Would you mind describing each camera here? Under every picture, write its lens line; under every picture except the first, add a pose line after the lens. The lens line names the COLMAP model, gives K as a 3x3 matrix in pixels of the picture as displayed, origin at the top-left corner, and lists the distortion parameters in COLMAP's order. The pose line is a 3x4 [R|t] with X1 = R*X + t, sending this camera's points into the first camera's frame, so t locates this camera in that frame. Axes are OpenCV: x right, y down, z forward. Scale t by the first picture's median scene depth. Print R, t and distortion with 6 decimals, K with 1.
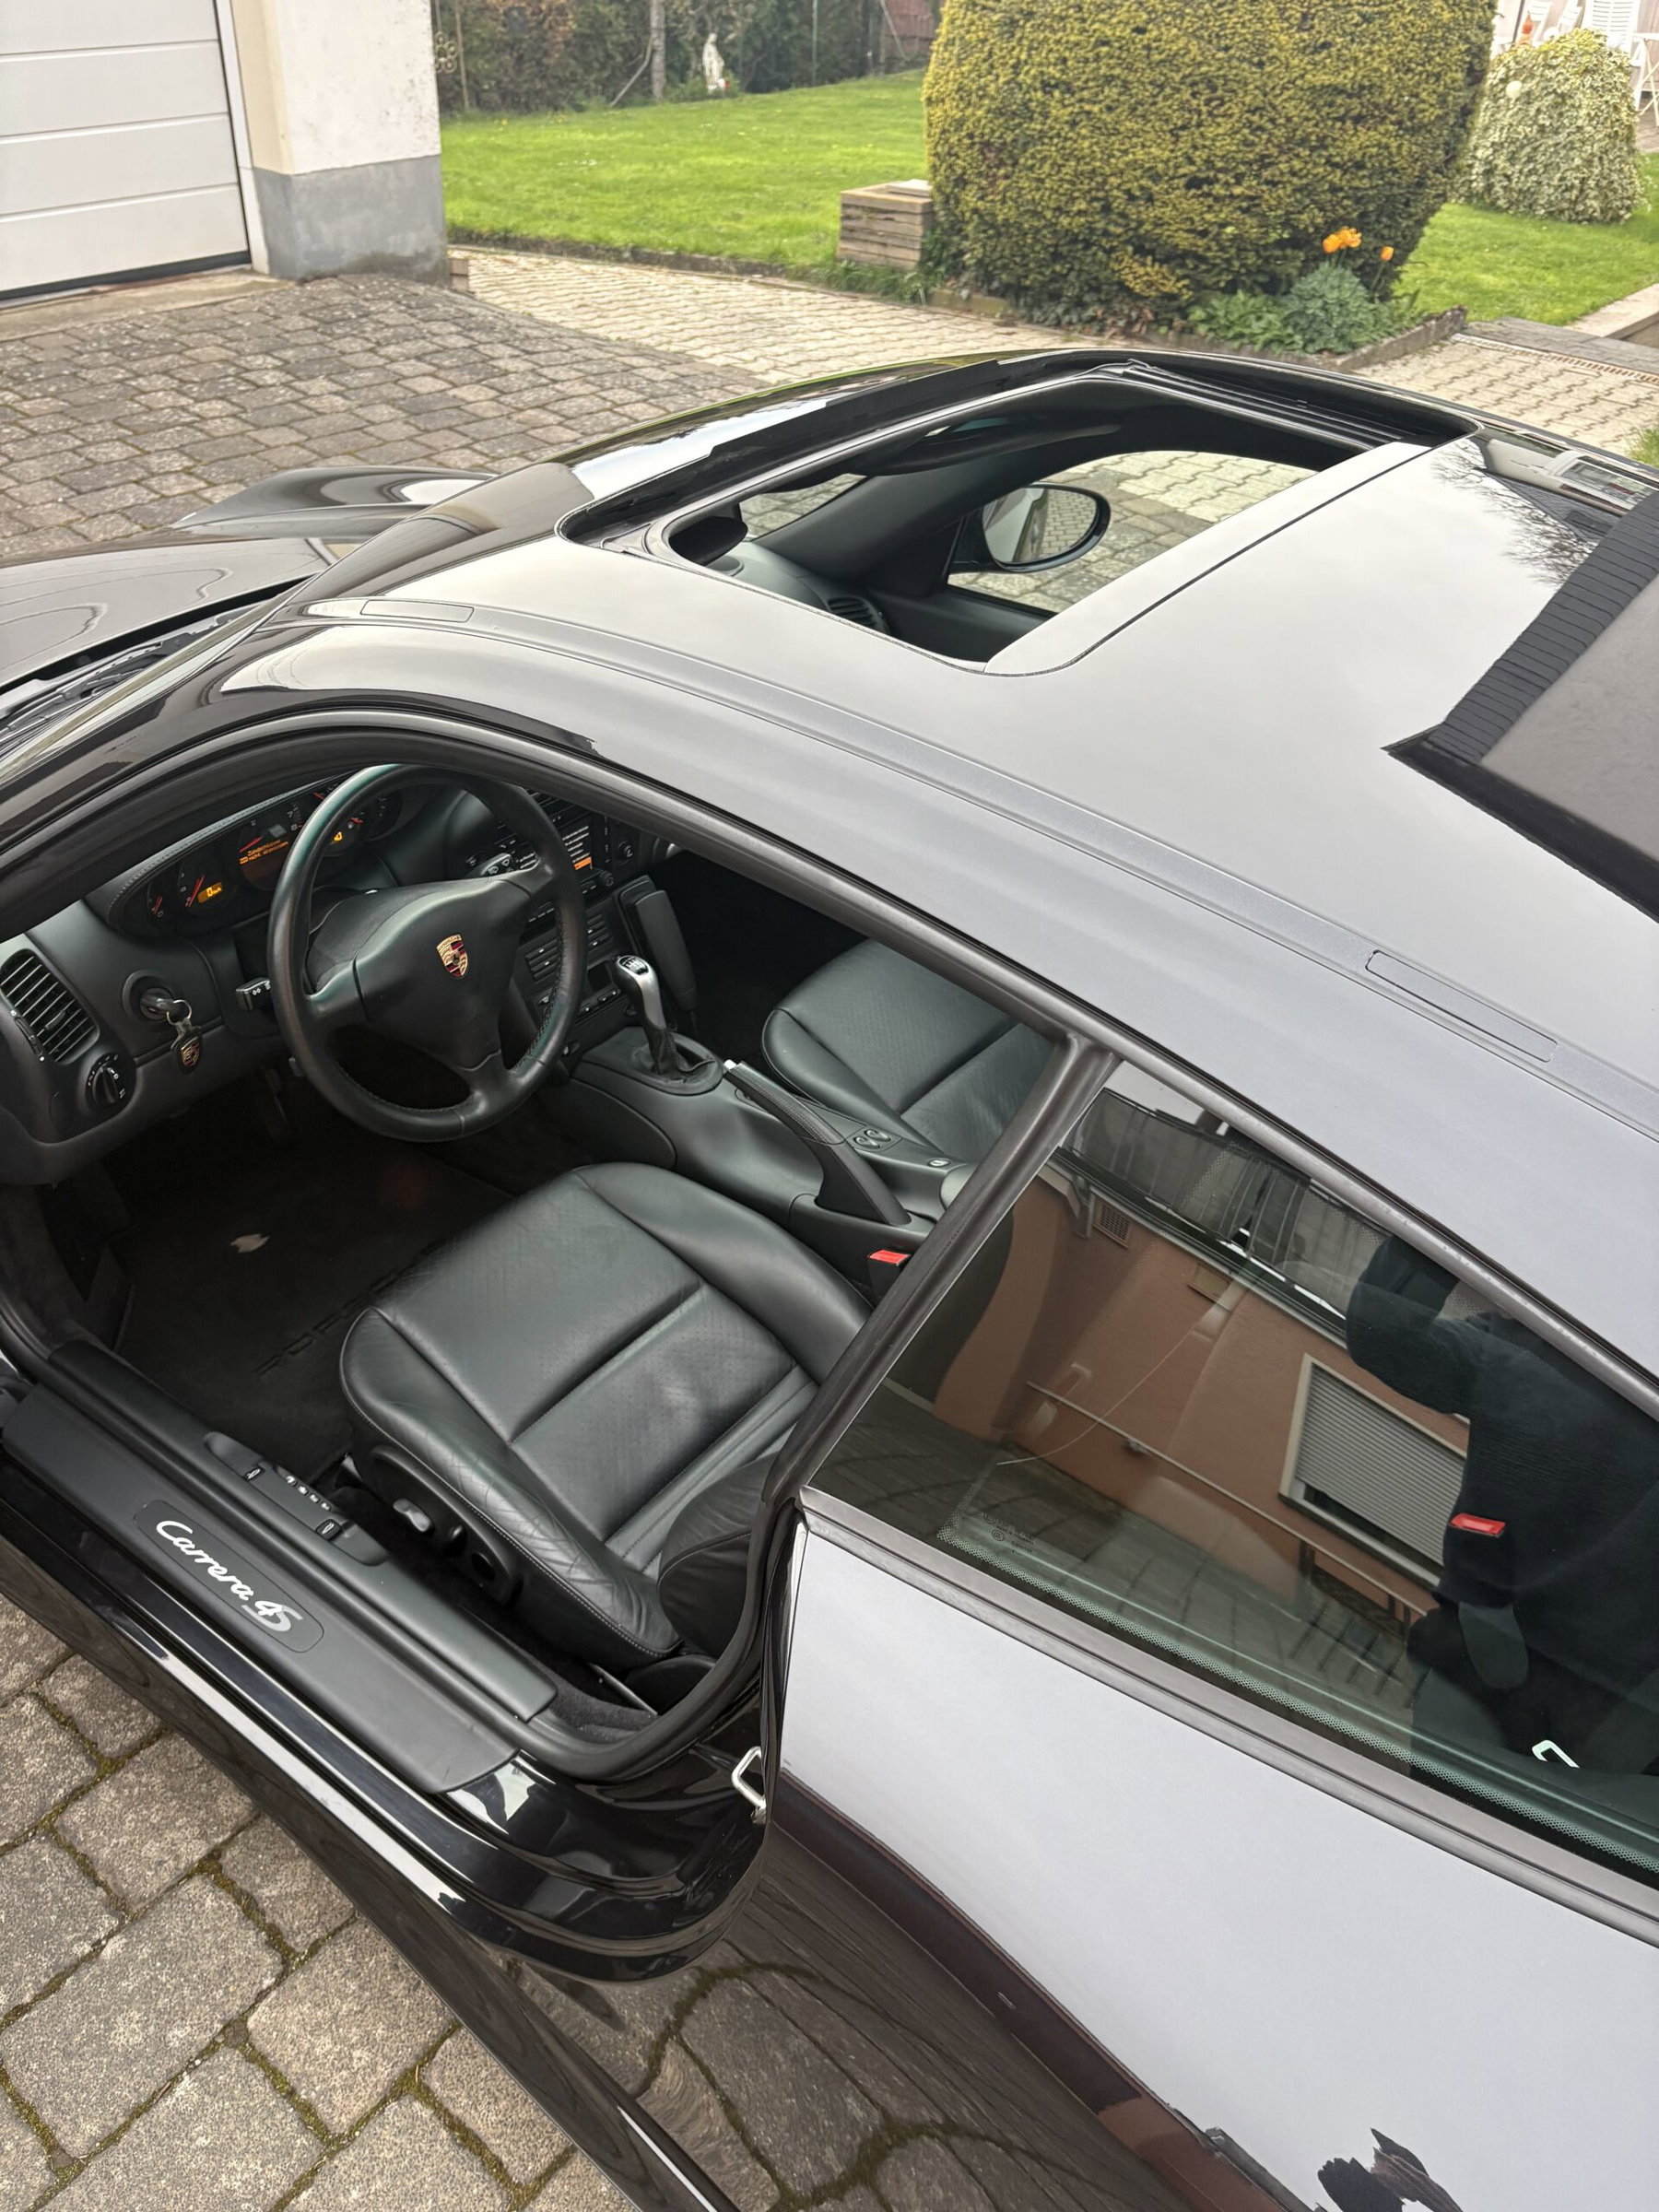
lens RADIAL K [[1674.4, 0, 835.9], [0, 1674.4, 1111.8], [0, 0, 1]] dist [0.057619, -0.079167]
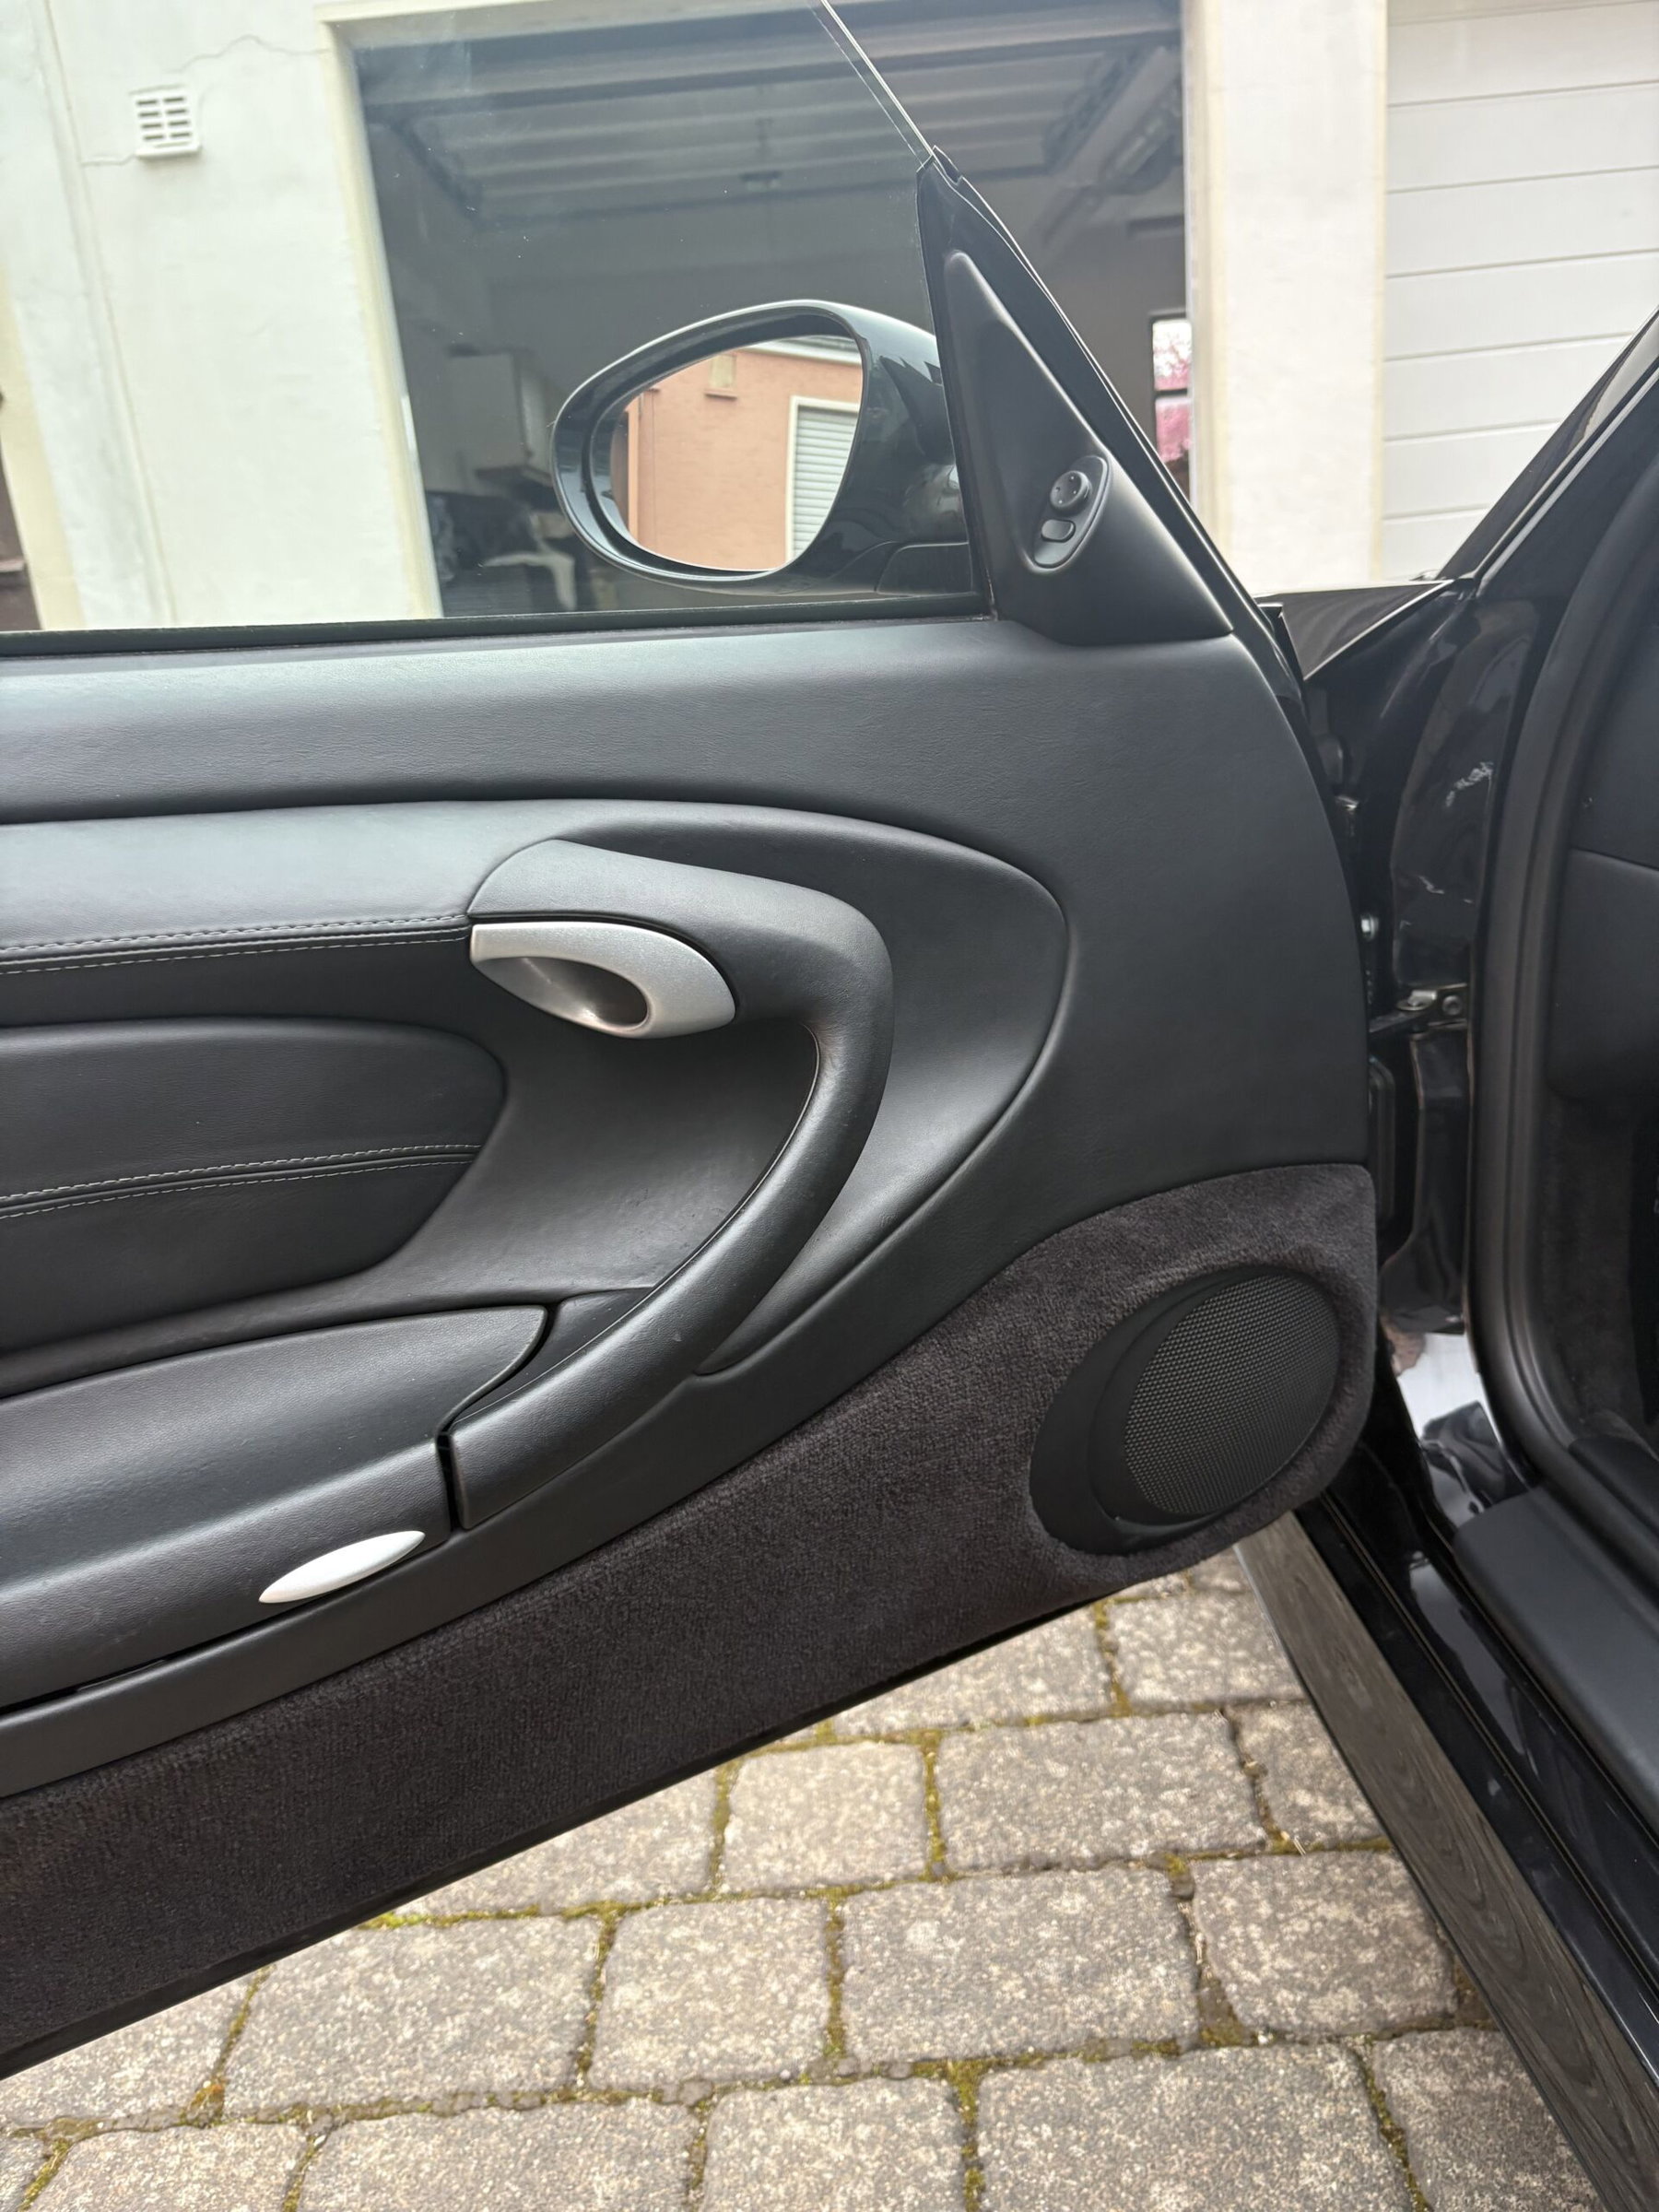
lens RADIAL K [[1674.4, 0, 813.8], [0, 1674.4, 1101.6], [0, 0, 1]] dist [0.057619, -0.079167]
pose [[0.621154, 0.123528, -0.773892, -0.062139], [-0.365280, 0.919306, -0.146448, 0.064740], [0.693353, 0.373654, 0.616153, 0.134261]]
